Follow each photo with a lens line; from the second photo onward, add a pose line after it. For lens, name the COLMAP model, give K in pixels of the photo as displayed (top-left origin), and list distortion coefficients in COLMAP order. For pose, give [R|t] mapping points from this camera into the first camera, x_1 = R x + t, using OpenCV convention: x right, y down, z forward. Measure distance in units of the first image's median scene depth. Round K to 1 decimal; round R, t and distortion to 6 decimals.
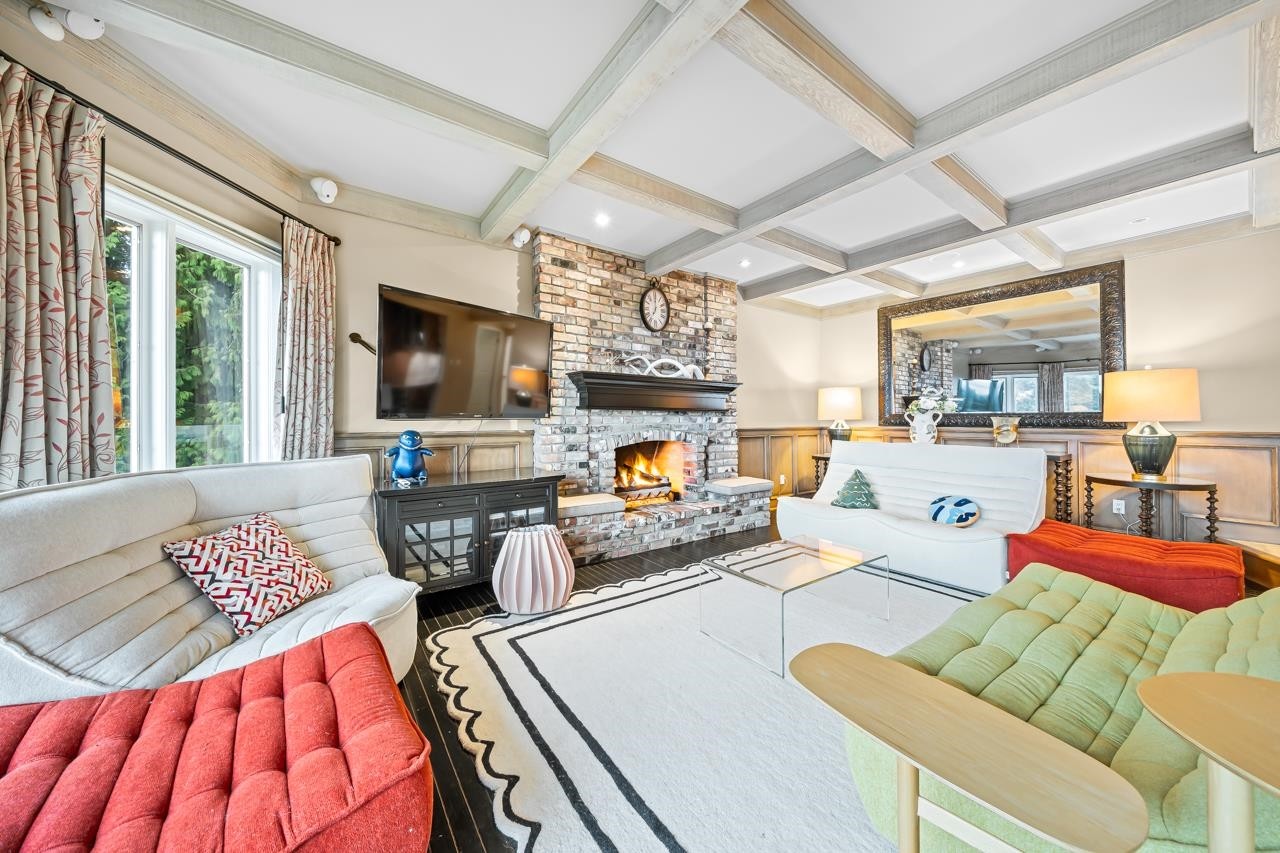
lens RADIAL K [[442.4, 0, 643.9], [0, 442.4, 420.8], [0, 0, 1]] dist [-0.006201, 0.000238]
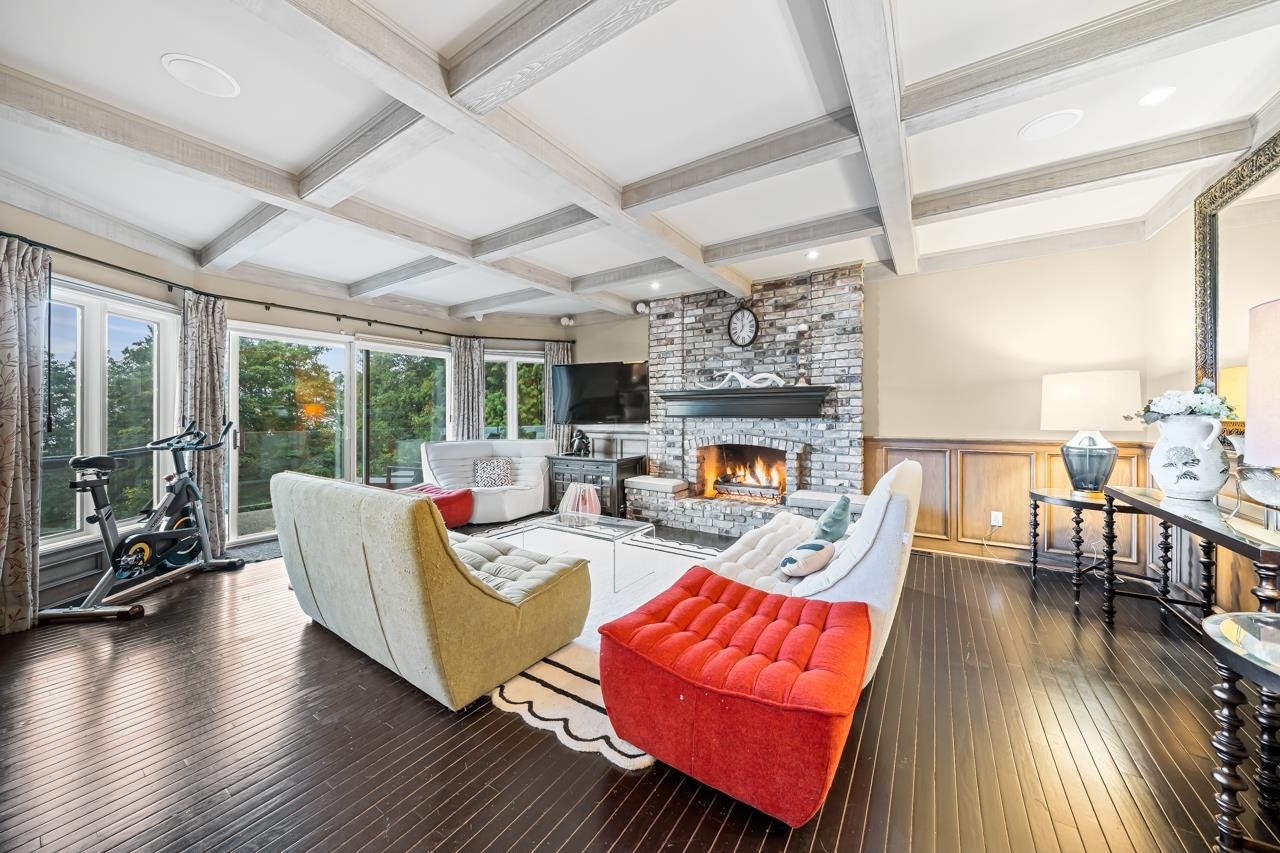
lens RADIAL K [[442.4, 0, 641.5], [0, 442.4, 418.3], [0, 0, 1]] dist [-0.006201, 0.000238]
pose [[0.351144, 0.006200, -0.936301, 1.003724], [0.002717, 0.999967, 0.007640, -0.030706], [0.936318, -0.005227, 0.351116, 0.371843]]
